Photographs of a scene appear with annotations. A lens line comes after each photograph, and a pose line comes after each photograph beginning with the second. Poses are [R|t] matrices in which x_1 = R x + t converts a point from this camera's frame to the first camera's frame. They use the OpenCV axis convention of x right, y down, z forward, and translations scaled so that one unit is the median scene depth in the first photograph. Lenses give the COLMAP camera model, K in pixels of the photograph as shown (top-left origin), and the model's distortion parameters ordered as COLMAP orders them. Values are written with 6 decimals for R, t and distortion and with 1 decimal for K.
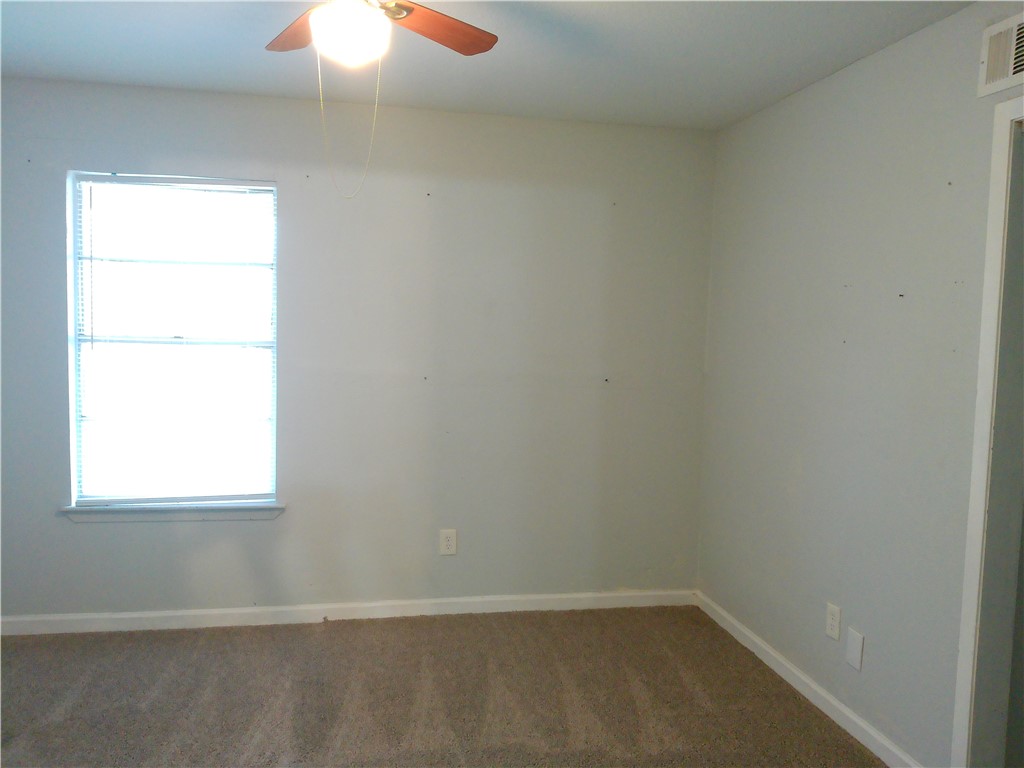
lens RADIAL K [[860.5, 0, 516.1], [0, 860.5, 378.1], [0, 0, 1]] dist [0.114492, -0.145425]
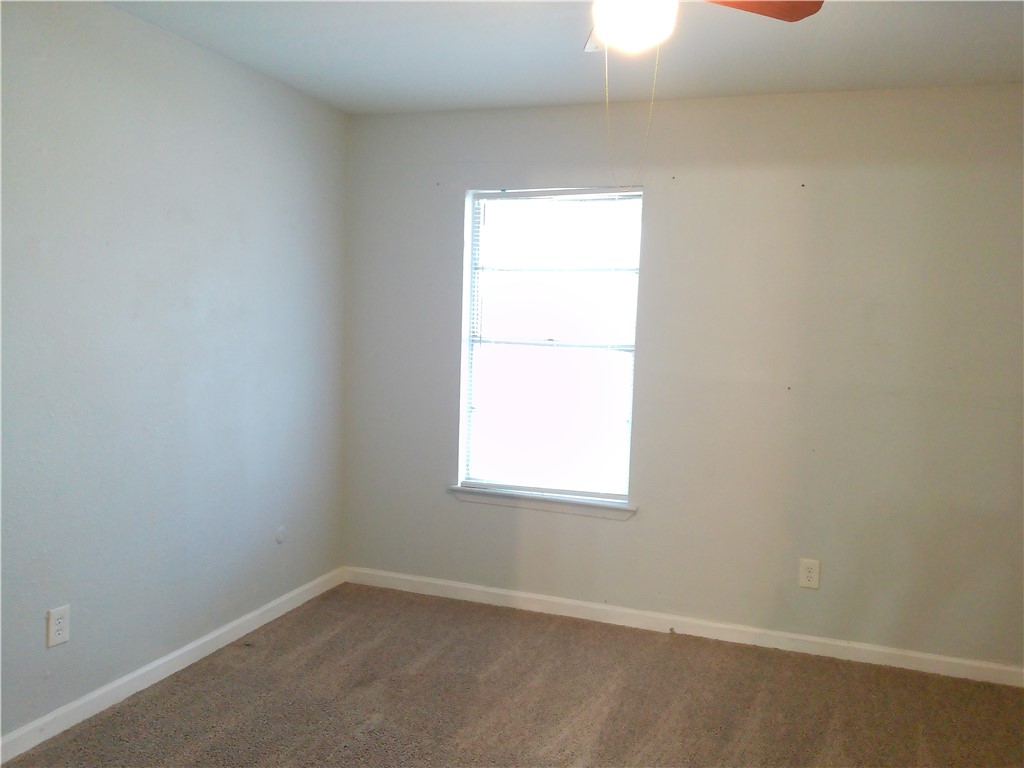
lens RADIAL K [[860.5, 0, 506.9], [0, 860.5, 379.8], [0, 0, 1]] dist [0.114492, -0.145425]
pose [[0.867494, 0.042469, -0.495631, 0.095724], [-0.044870, 0.998968, 0.007064, -0.002547], [0.495420, 0.016110, 0.868504, 0.058744]]
